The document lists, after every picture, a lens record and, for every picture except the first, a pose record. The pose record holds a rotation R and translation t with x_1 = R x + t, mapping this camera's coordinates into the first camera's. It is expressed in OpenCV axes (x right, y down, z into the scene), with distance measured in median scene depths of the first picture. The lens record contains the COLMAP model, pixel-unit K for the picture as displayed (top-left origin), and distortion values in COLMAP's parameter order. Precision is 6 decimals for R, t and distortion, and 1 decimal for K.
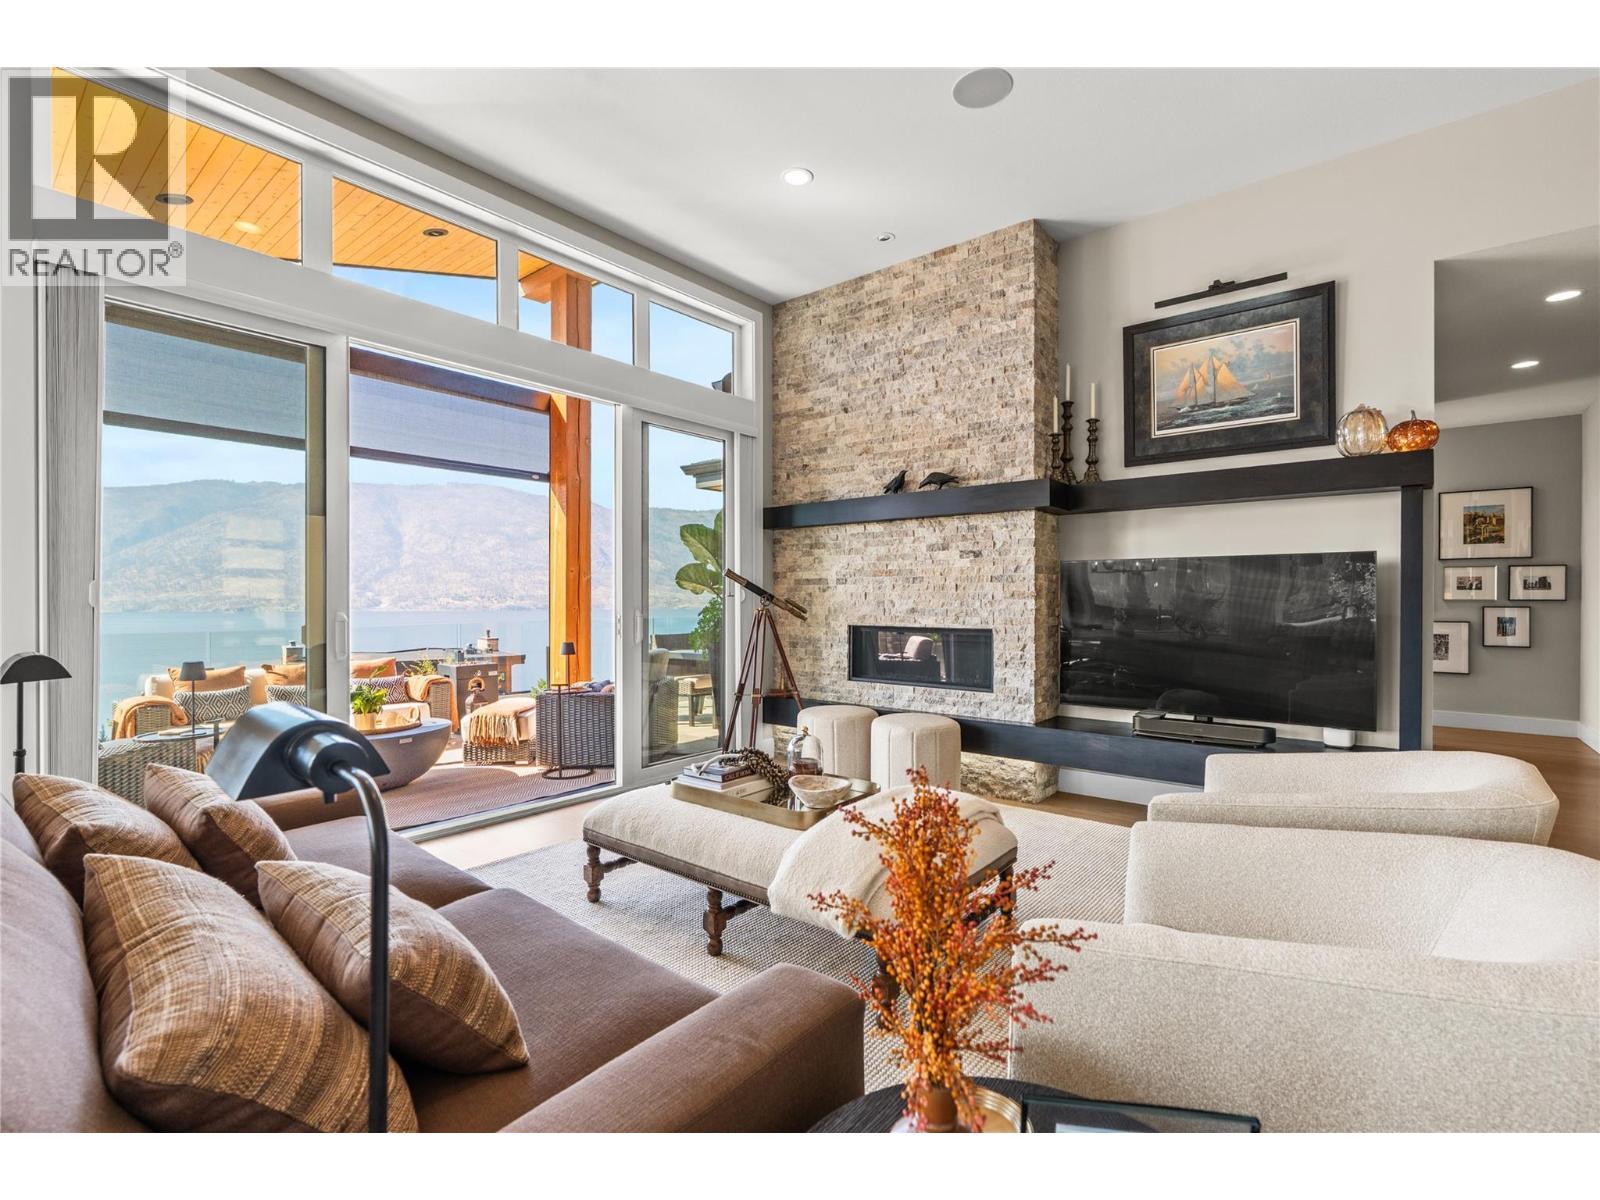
lens RADIAL K [[730.9, 0, 802.2], [0, 730.9, 603.4], [0, 0, 1]] dist [-0.001781, 0.000310]
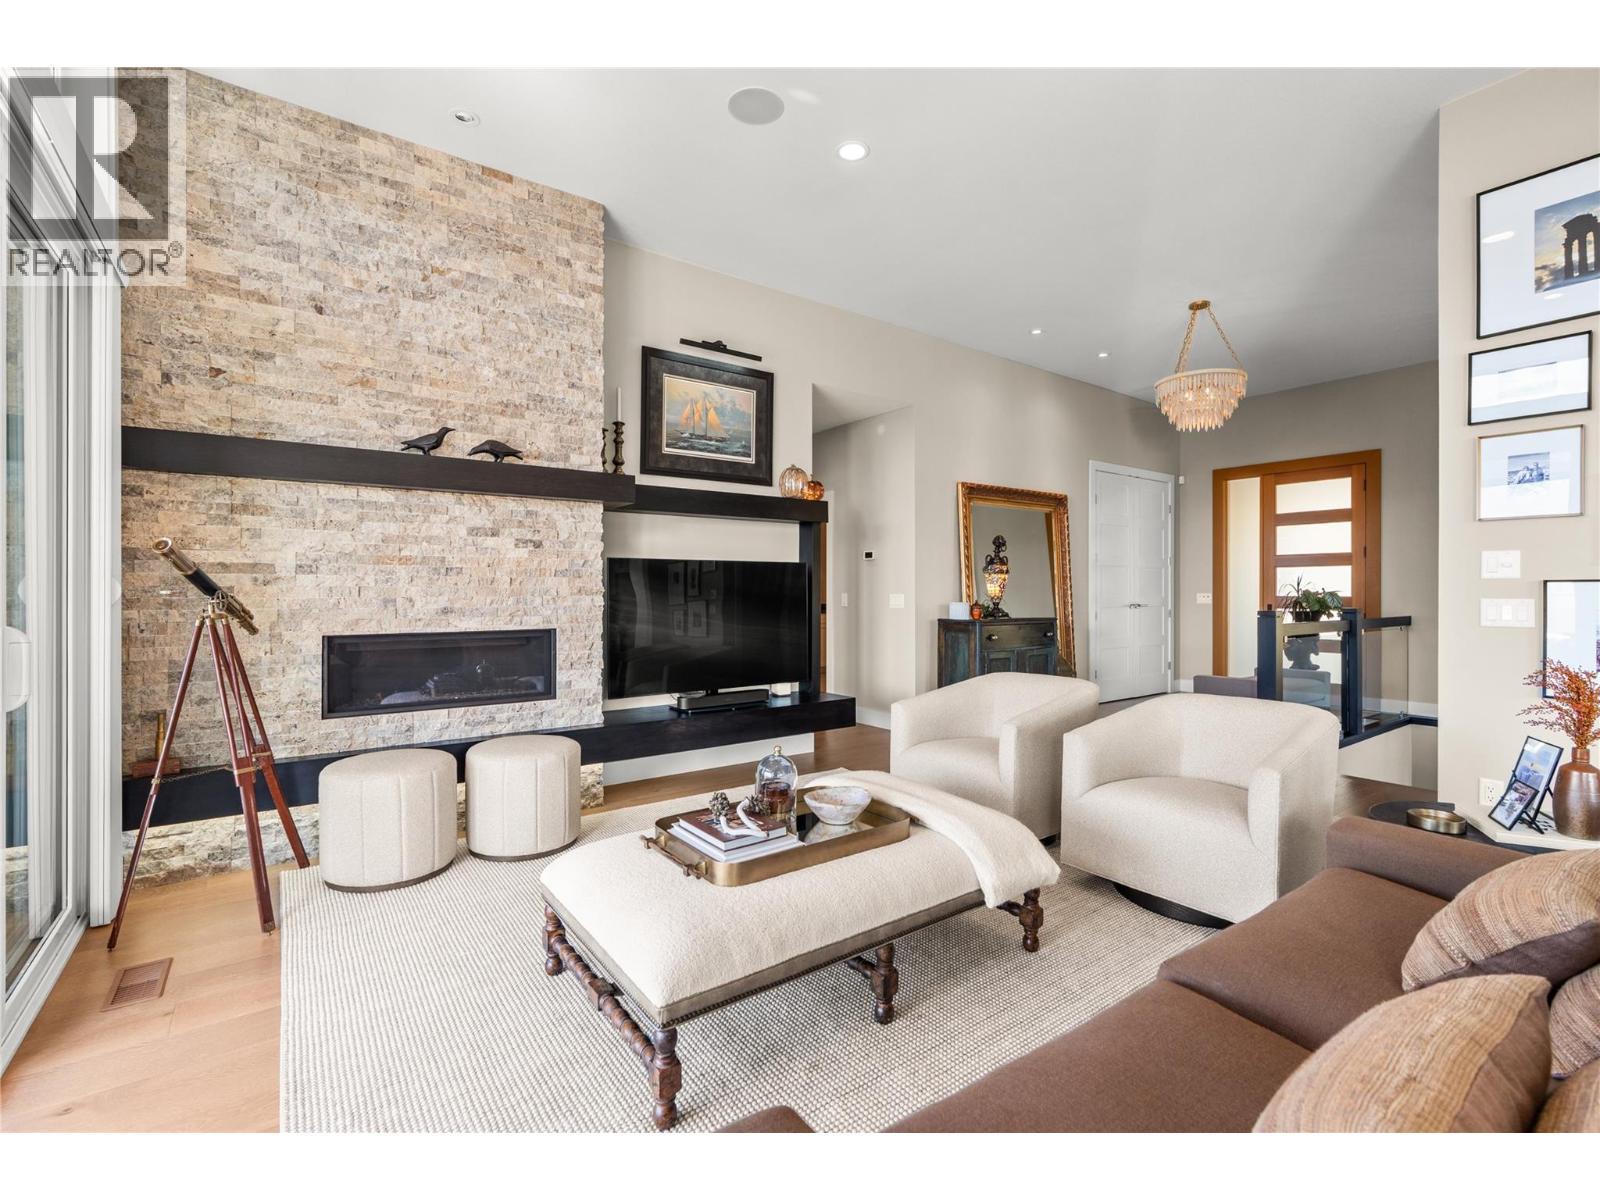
lens RADIAL K [[730.9, 0, 802.2], [0, 730.9, 603.4], [0, 0, 1]] dist [-0.001781, 0.000310]
pose [[0.258199, -0.012967, 0.966005, -0.527530], [0.010287, 0.999890, 0.010673, -0.002573], [-0.966037, 0.007182, 0.258304, 0.466444]]
